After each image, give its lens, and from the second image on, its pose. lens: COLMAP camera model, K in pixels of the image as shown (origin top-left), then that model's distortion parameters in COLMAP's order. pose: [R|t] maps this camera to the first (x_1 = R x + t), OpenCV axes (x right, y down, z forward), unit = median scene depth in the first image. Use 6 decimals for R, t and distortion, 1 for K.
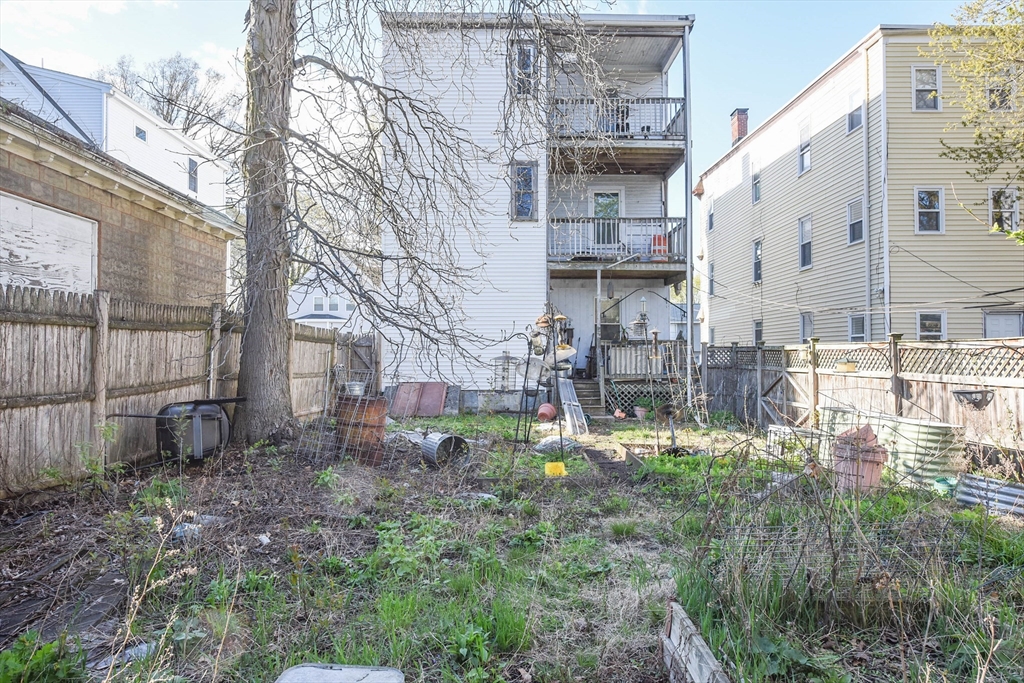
lens RADIAL K [[624.7, 0, 512.0], [0, 624.7, 341.5], [0, 0, 1]] dist [-0.000877, 0.001295]
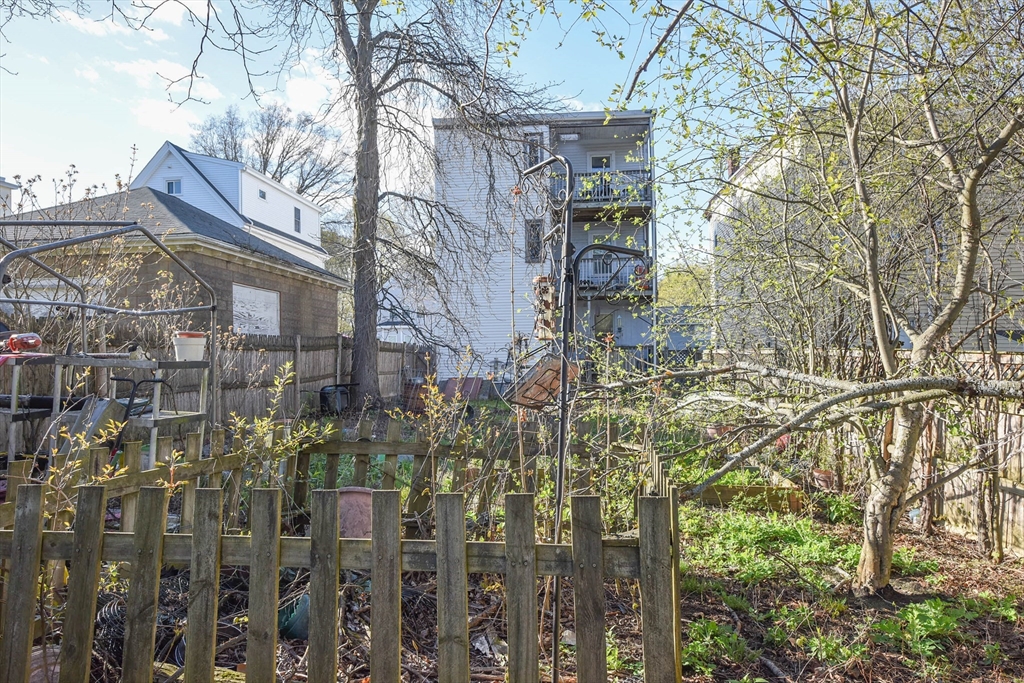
lens RADIAL K [[624.7, 0, 512.0], [0, 624.7, 341.5], [0, 0, 1]] dist [-0.000877, 0.001295]
pose [[0.993415, -0.013987, -0.113717, 0.125795], [0.014187, 0.999899, 0.000947, -0.017106], [0.113692, -0.002554, 0.993513, -0.402833]]
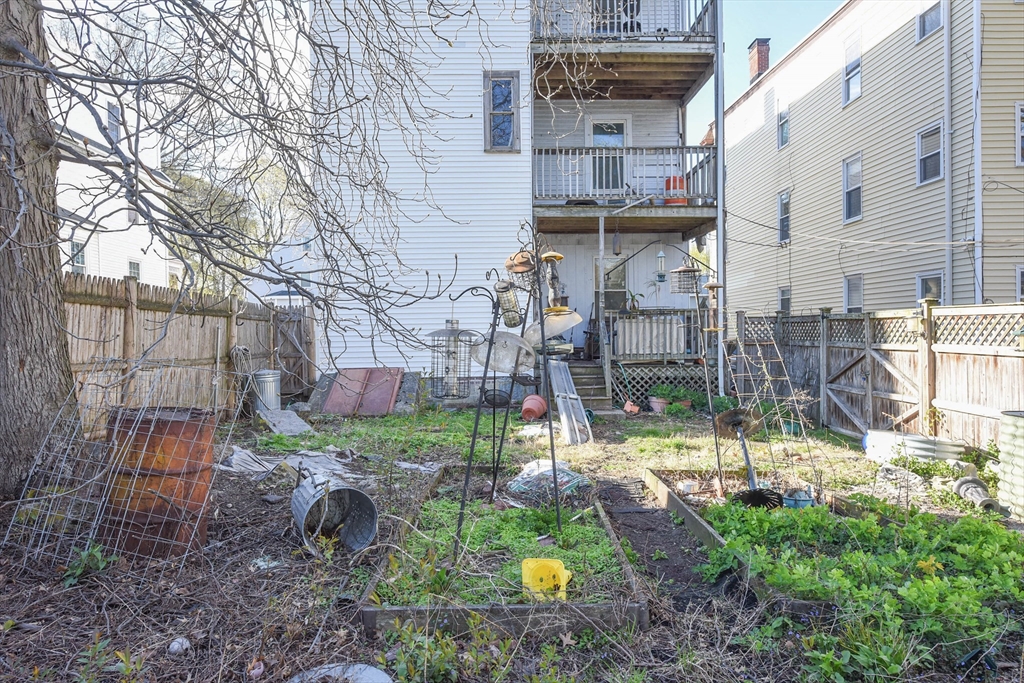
lens RADIAL K [[624.7, 0, 512.0], [0, 624.7, 341.5], [0, 0, 1]] dist [-0.000877, 0.001295]
pose [[0.999828, -0.011410, 0.014603, 0.017956], [0.010886, 0.999311, 0.035486, 0.008142], [-0.014998, -0.035321, 0.999263, 0.242118]]
